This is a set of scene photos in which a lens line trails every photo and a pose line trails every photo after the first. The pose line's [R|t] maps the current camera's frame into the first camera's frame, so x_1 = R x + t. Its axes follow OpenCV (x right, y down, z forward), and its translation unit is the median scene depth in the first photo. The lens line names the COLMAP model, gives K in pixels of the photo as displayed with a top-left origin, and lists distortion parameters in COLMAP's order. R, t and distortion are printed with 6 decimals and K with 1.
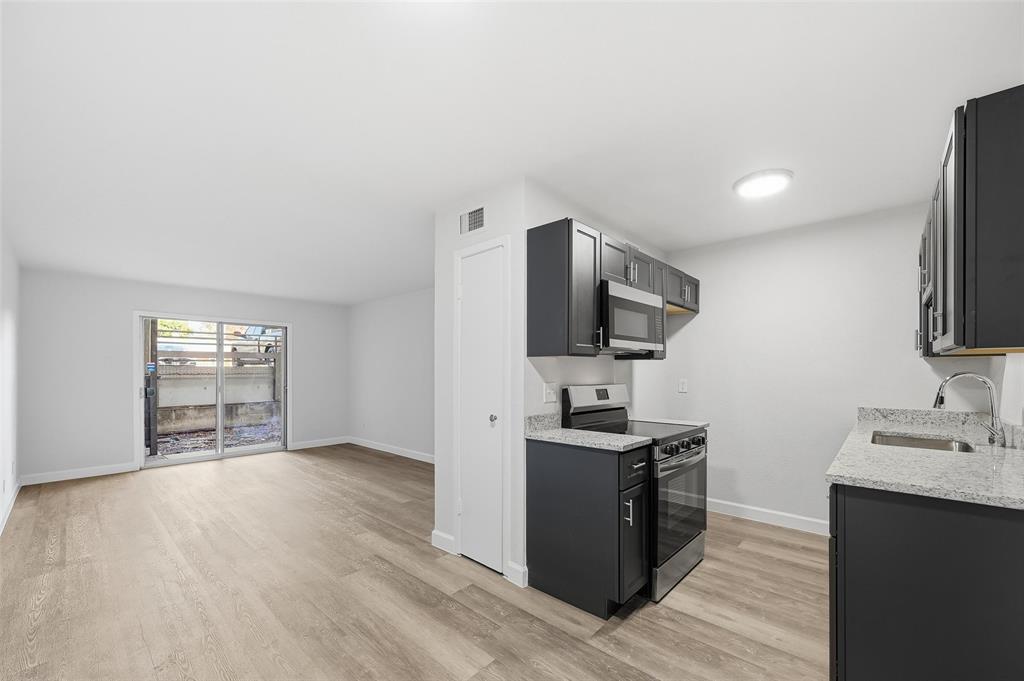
lens RADIAL K [[406.0, 0, 524.3], [0, 406.0, 372.4], [0, 0, 1]] dist [0.001104, -0.000372]
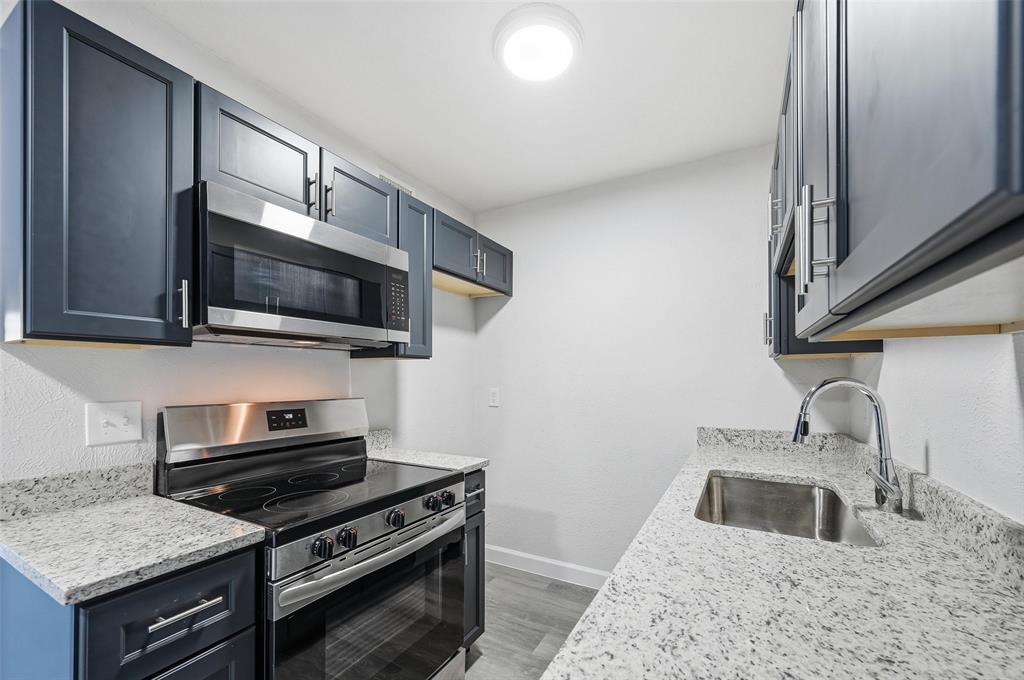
lens RADIAL K [[406.0, 0, 520.0], [0, 406.0, 375.4], [0, 0, 1]] dist [0.001104, -0.000372]
pose [[0.974469, -0.000249, 0.224523, 0.415984], [0.001932, 0.999972, -0.007276, -0.000766], [-0.224515, 0.007524, 0.974442, 0.434392]]
